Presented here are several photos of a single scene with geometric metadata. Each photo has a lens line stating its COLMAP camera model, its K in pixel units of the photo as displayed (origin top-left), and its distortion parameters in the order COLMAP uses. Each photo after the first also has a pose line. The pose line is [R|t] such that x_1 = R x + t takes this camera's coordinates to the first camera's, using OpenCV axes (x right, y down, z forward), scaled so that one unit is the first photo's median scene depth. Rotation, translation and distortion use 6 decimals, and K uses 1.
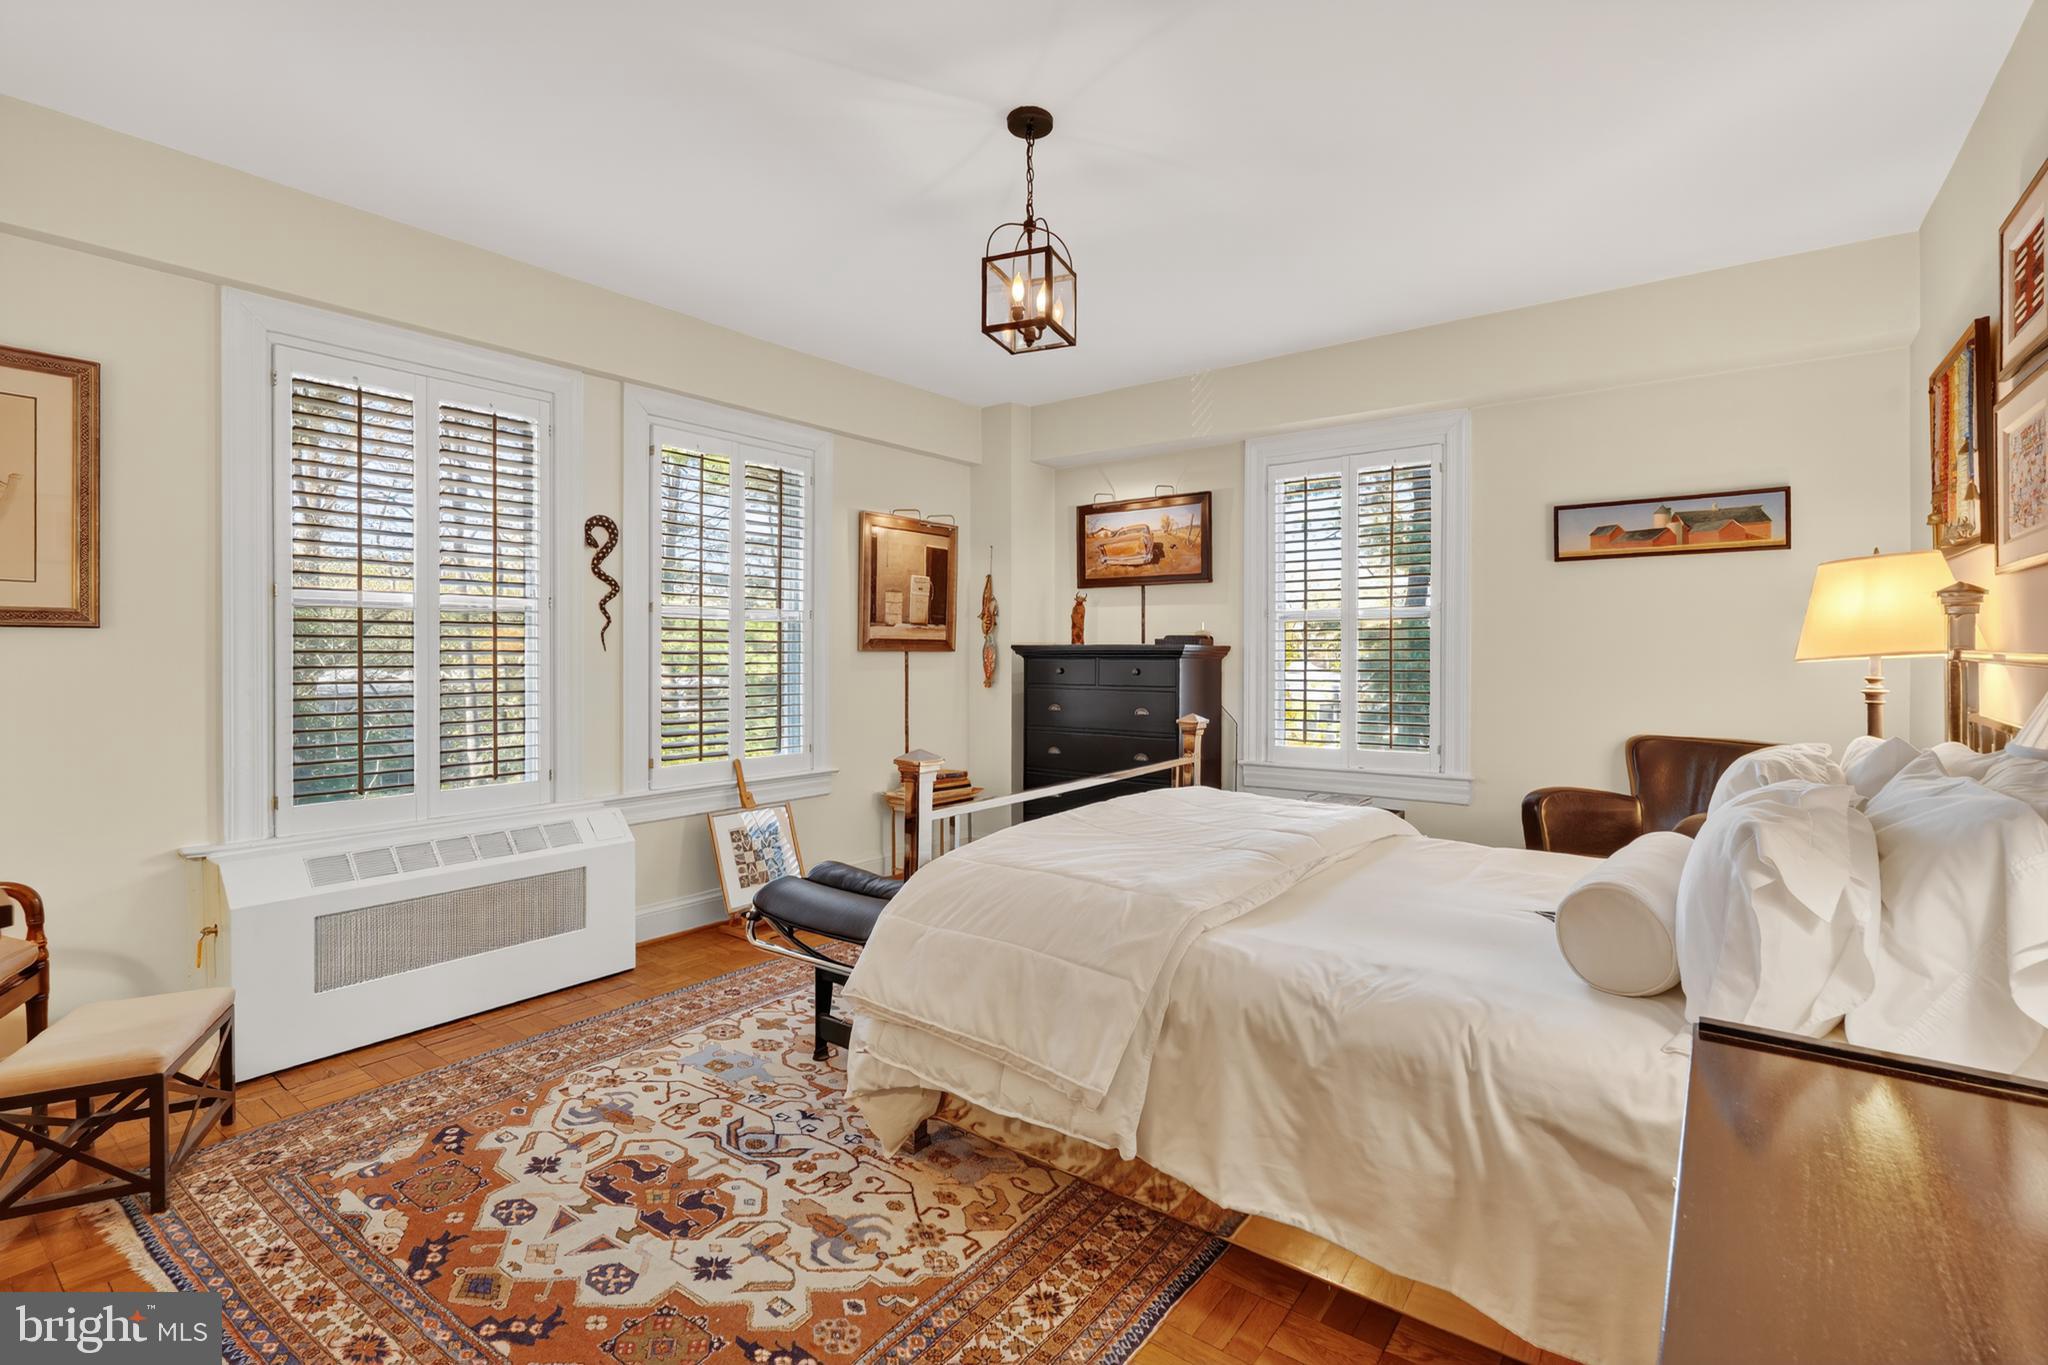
lens RADIAL K [[922.2, 0, 1032.5], [0, 922.2, 662.5], [0, 0, 1]] dist [-0.000392, -0.000297]
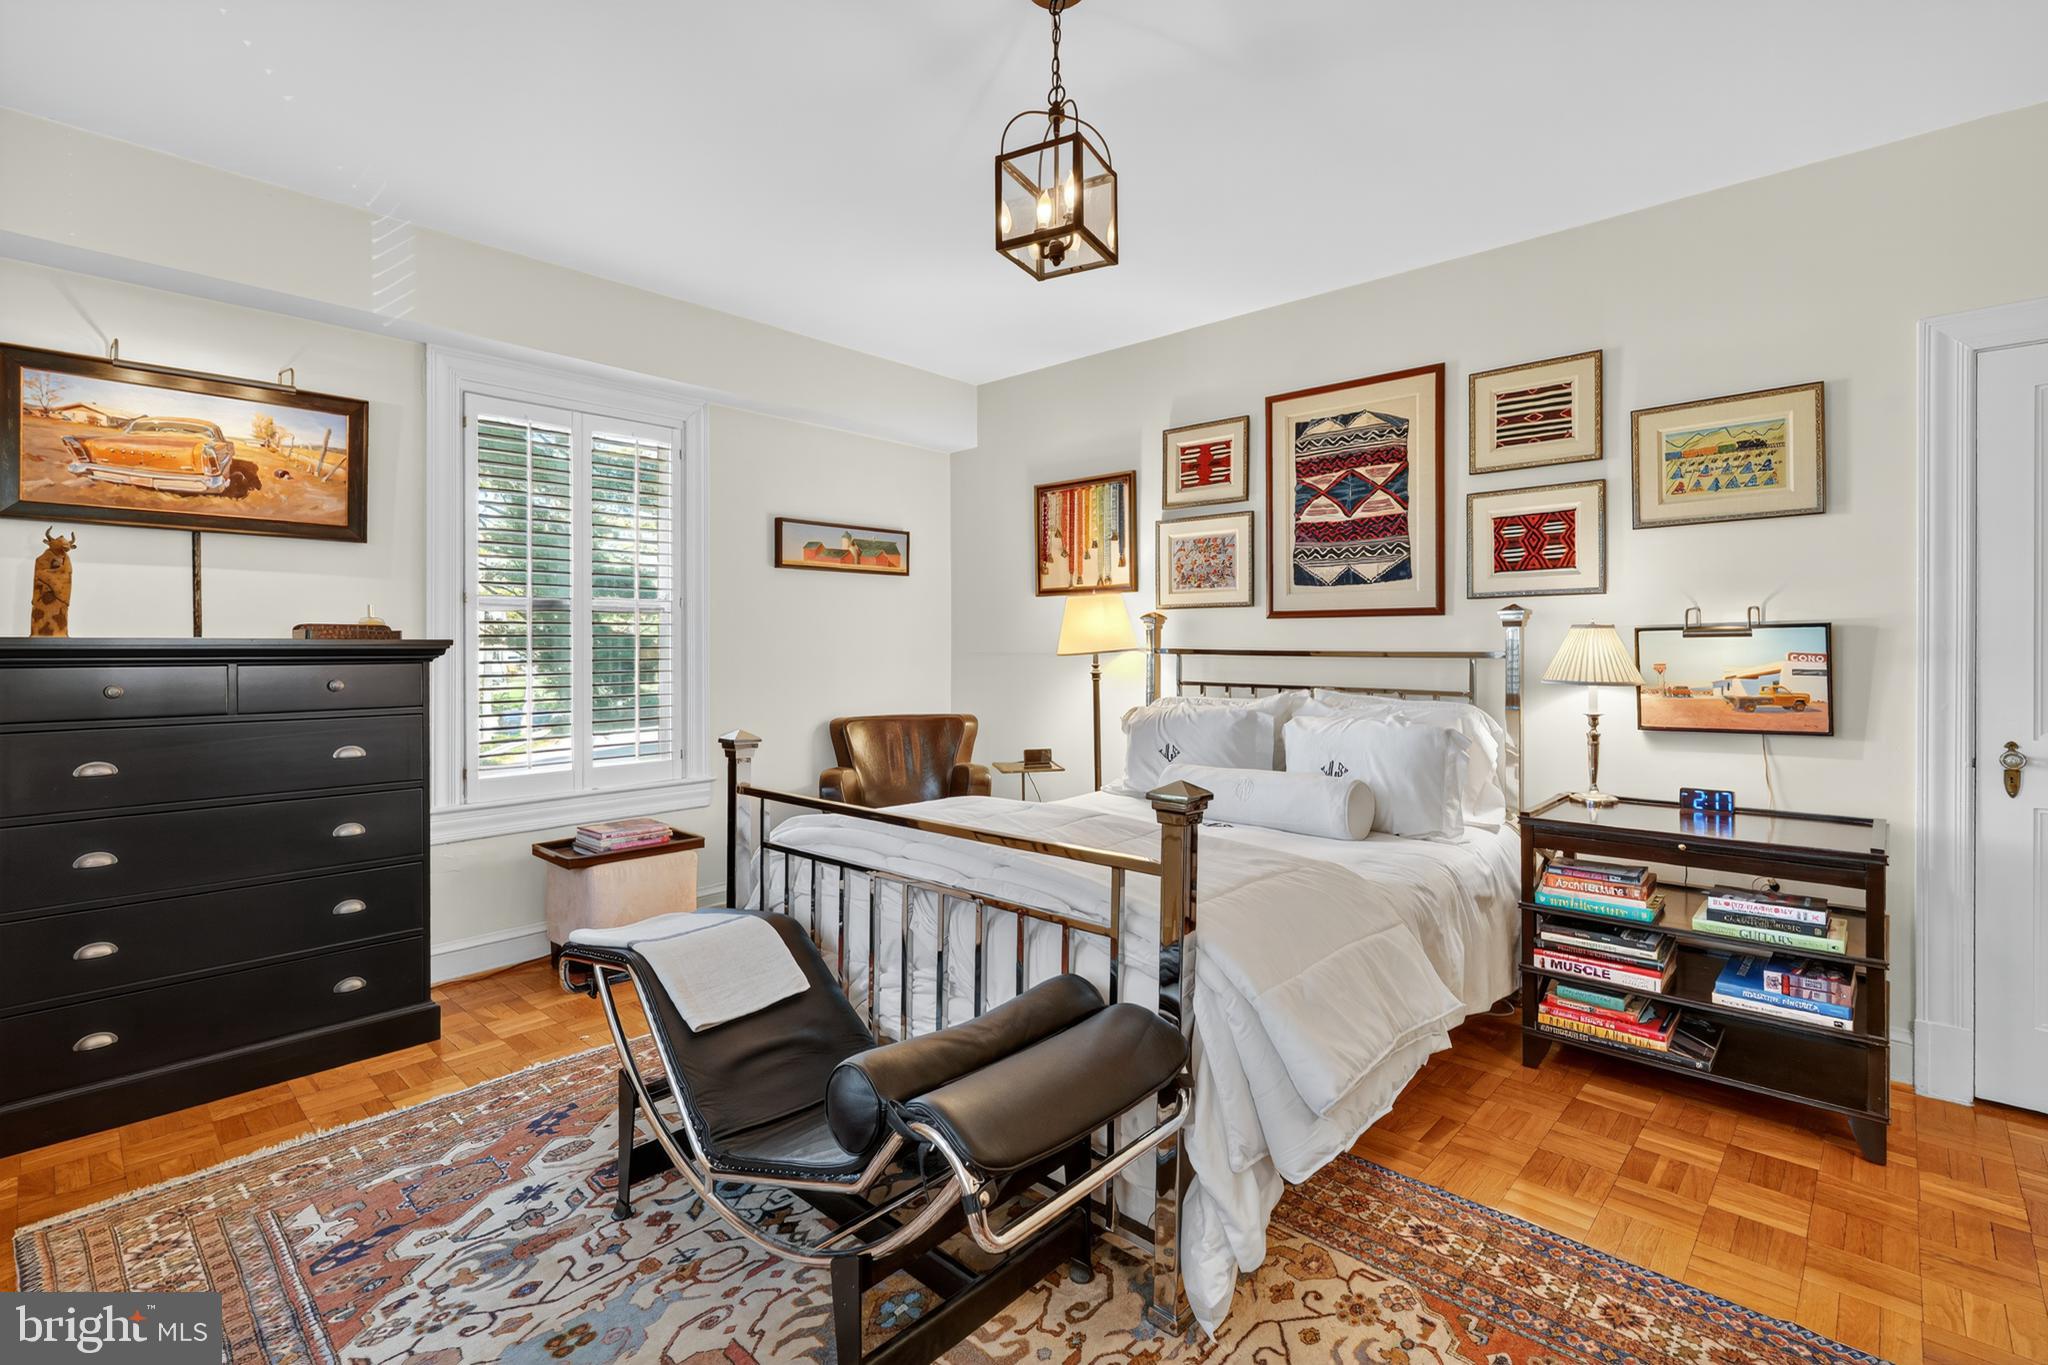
lens RADIAL K [[922.2, 0, 1030.3], [0, 922.2, 665.2], [0, 0, 1]] dist [-0.000392, -0.000297]
pose [[0.110788, -0.018333, 0.993675, -0.430072], [0.013973, 0.999760, 0.016888, -0.006832], [-0.993746, 0.012013, 0.111018, 0.509897]]
